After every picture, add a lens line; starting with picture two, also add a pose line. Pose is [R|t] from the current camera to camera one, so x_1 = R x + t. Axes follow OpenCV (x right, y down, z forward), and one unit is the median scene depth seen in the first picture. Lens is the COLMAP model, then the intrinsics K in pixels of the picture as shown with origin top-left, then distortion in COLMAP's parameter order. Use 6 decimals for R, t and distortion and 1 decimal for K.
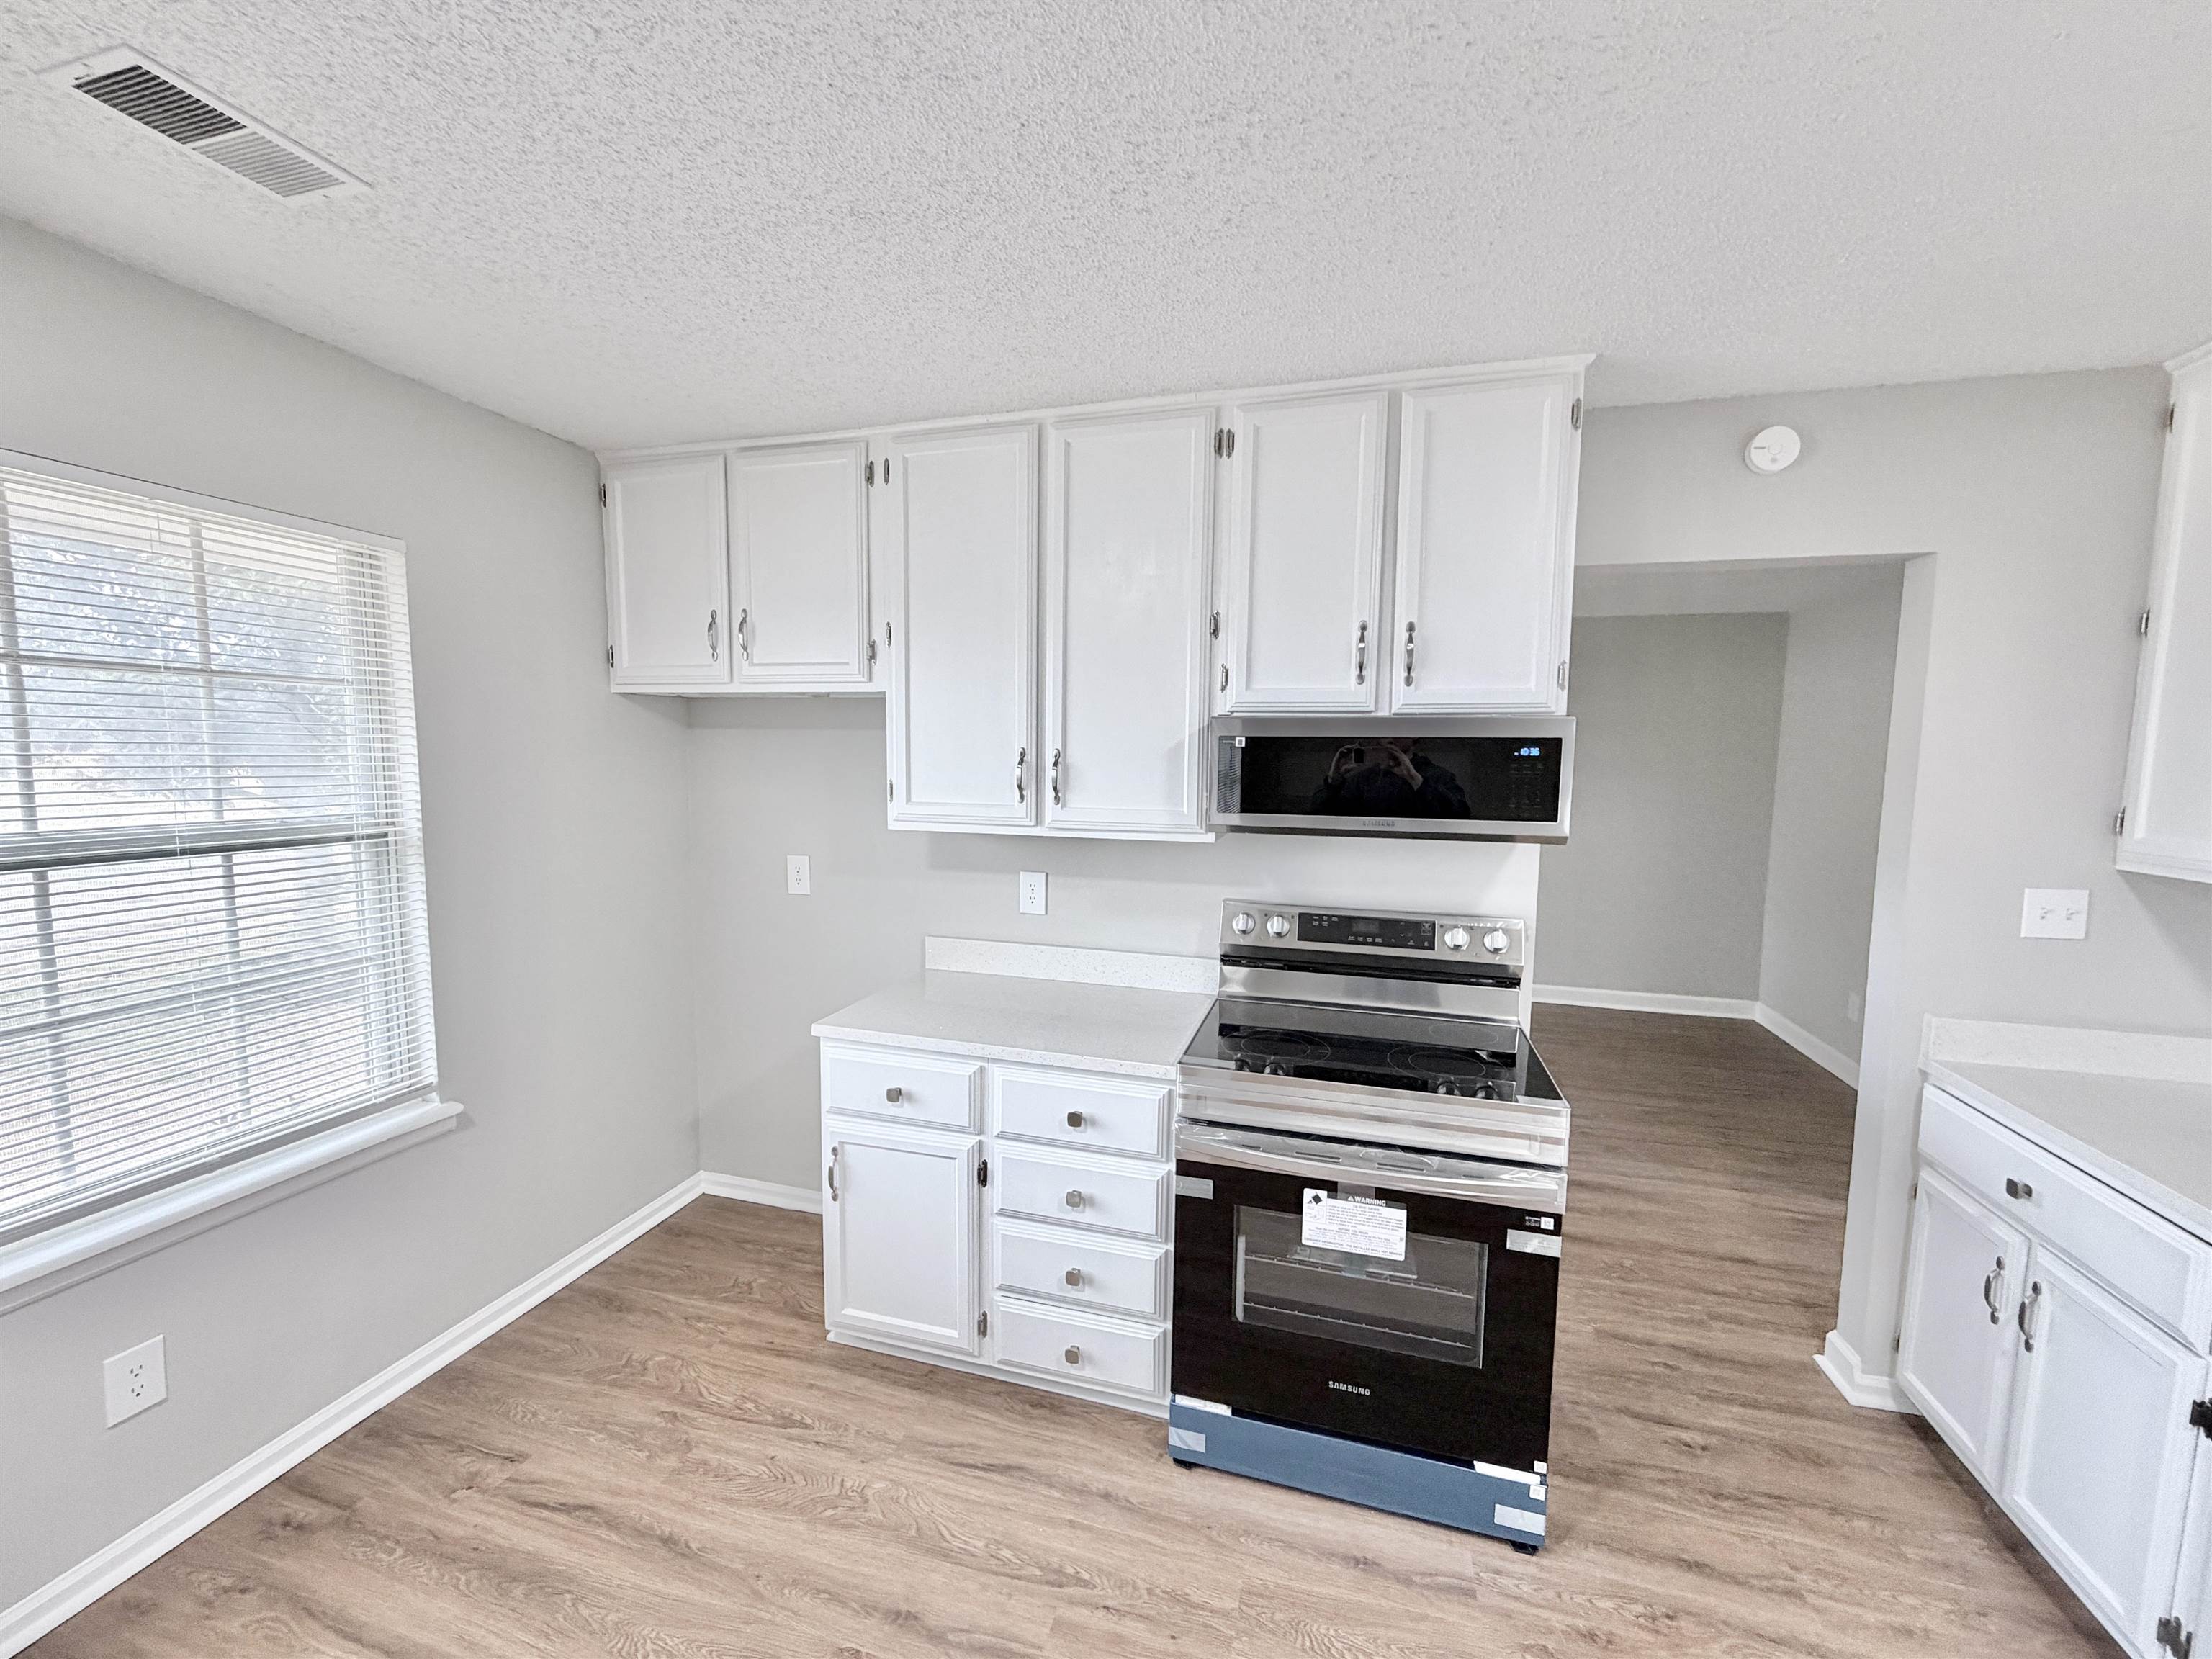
lens RADIAL K [[883.7, 0, 1095.9], [0, 883.7, 833.8], [0, 0, 1]] dist [0.000595, -0.000084]
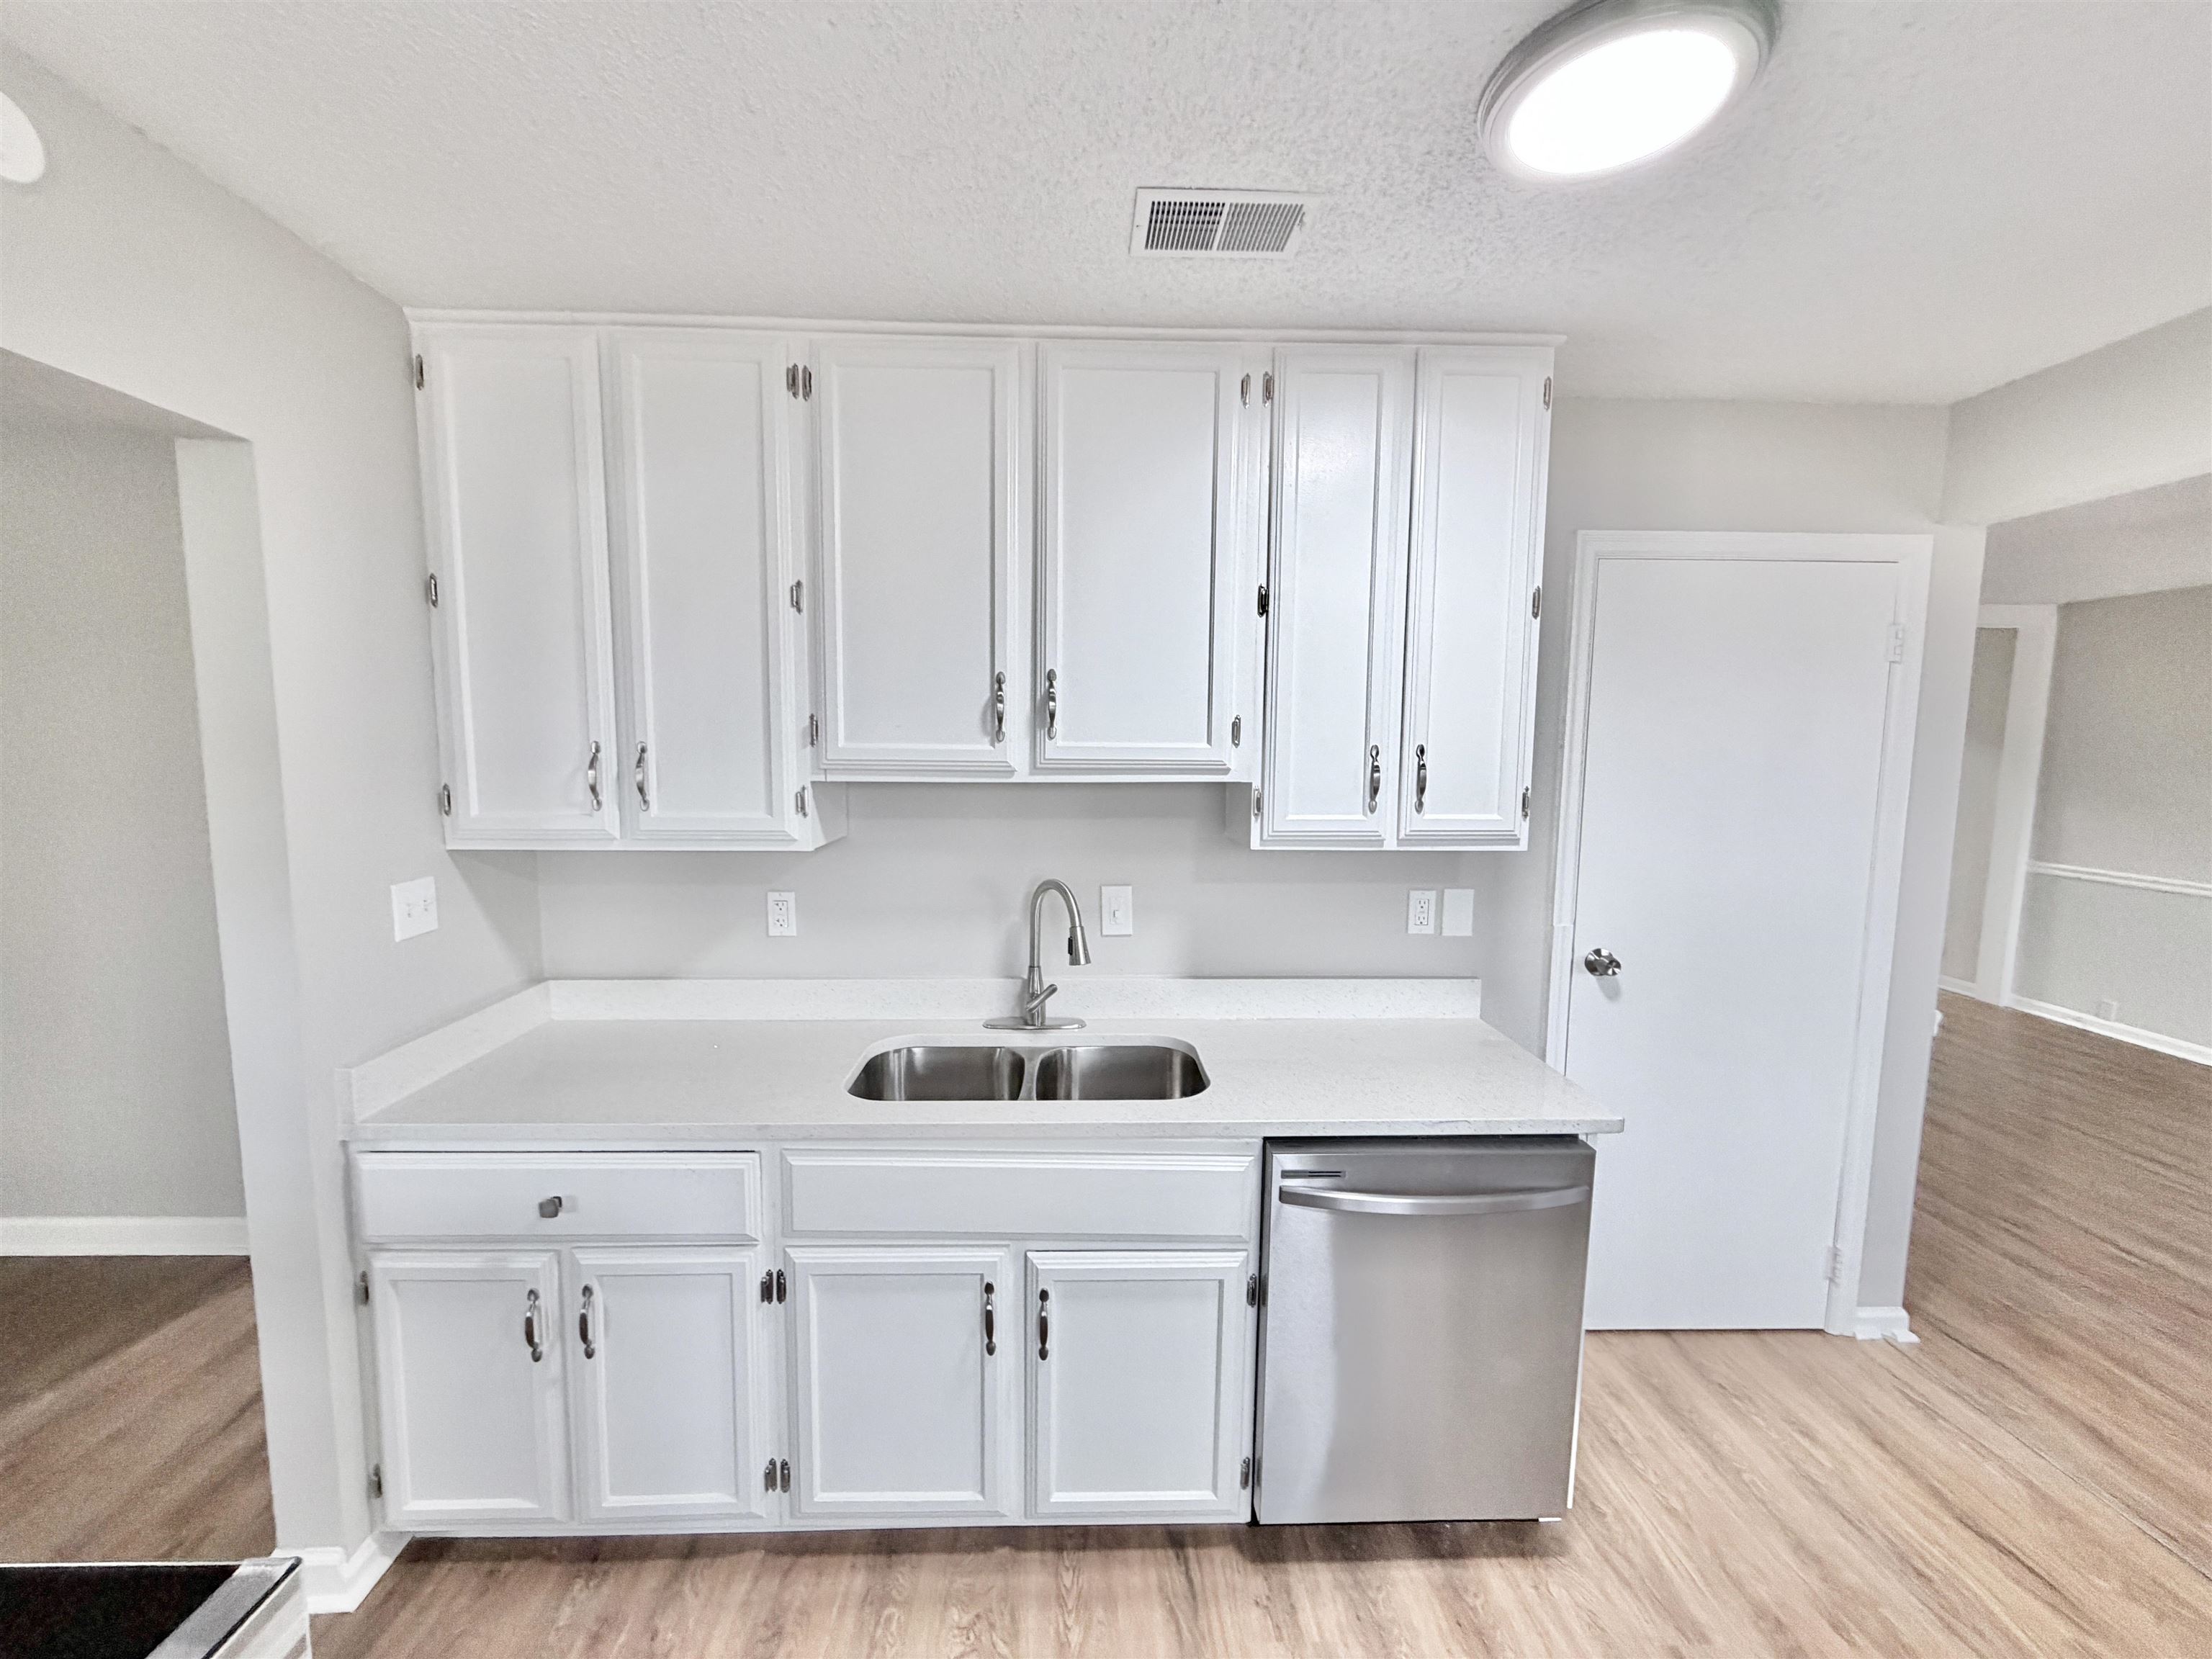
lens RADIAL K [[883.7, 0, 1095.9], [0, 883.7, 833.8], [0, 0, 1]] dist [0.000595, -0.000084]
pose [[-0.299828, -0.111621, 0.947441, 0.044021], [0.078851, 0.986834, 0.141215, -0.055600], [-0.950729, 0.117047, -0.287079, 0.596429]]
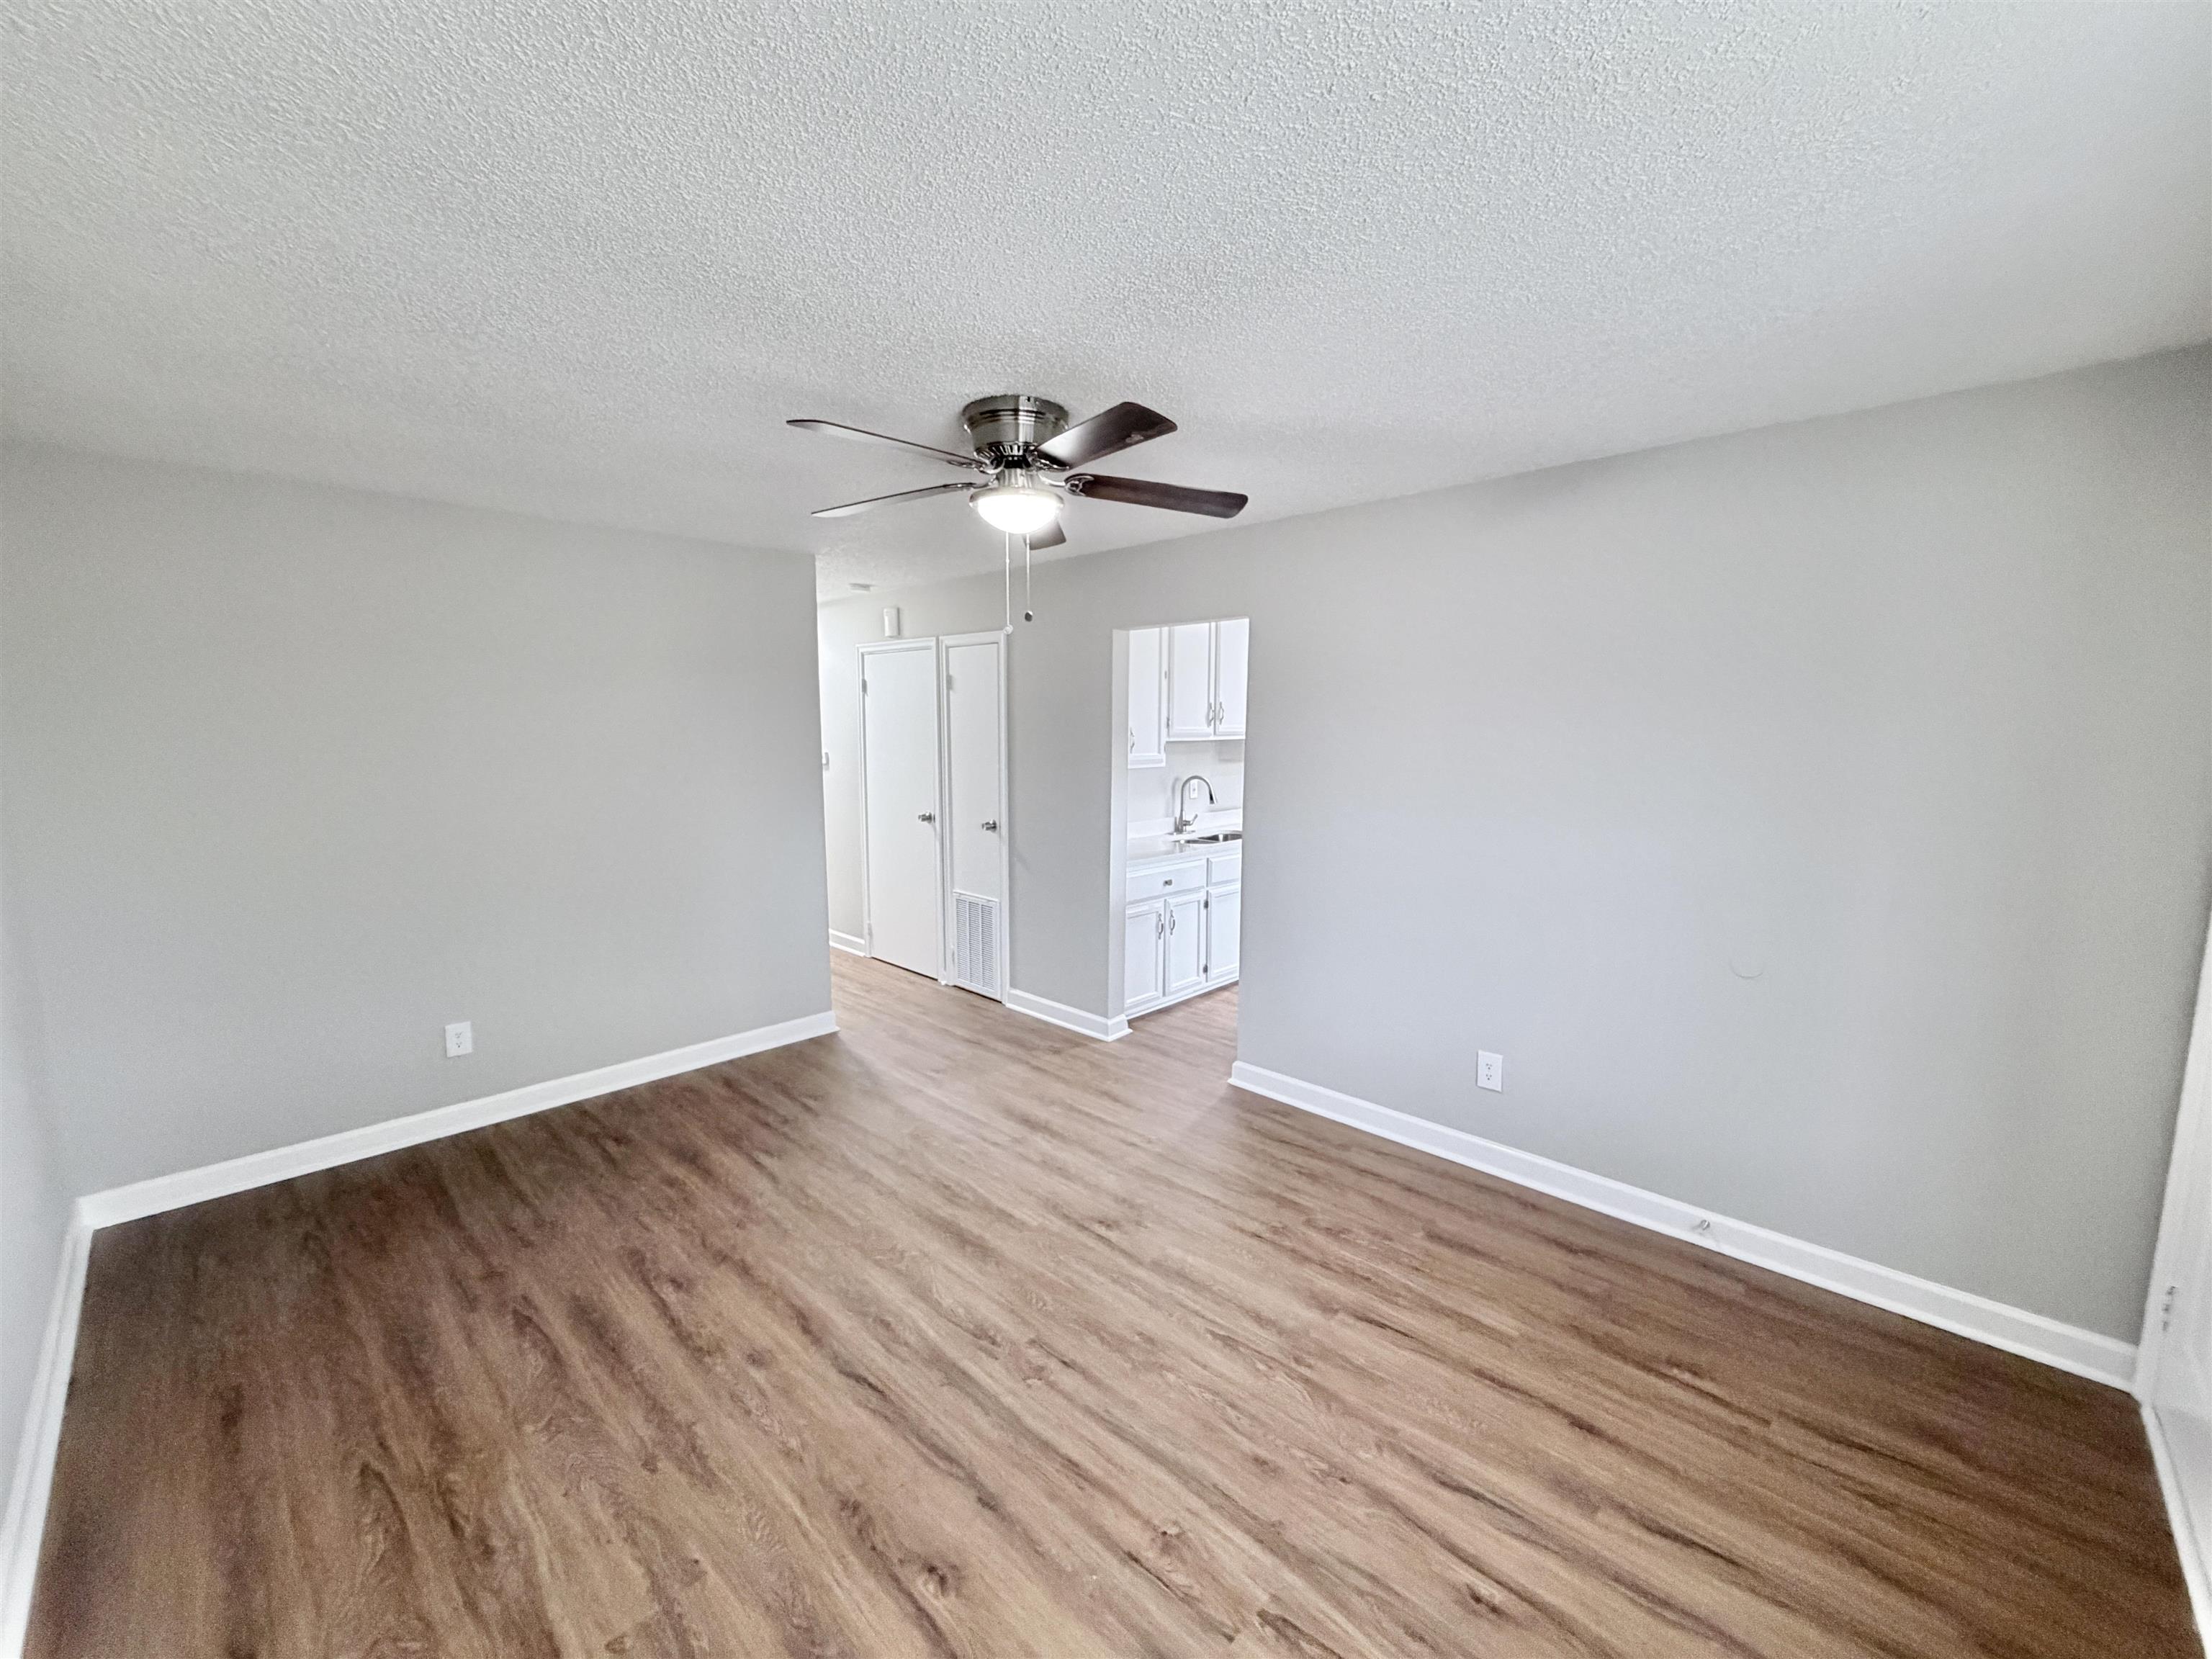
lens RADIAL K [[883.7, 0, 1095.9], [0, 883.7, 833.8], [0, 0, 1]] dist [0.000595, -0.000084]
pose [[-0.885567, -0.070242, 0.459171, -0.016528], [0.033504, 0.976267, 0.213962, -0.312150], [-0.463303, 0.204862, -0.862196, 3.124221]]
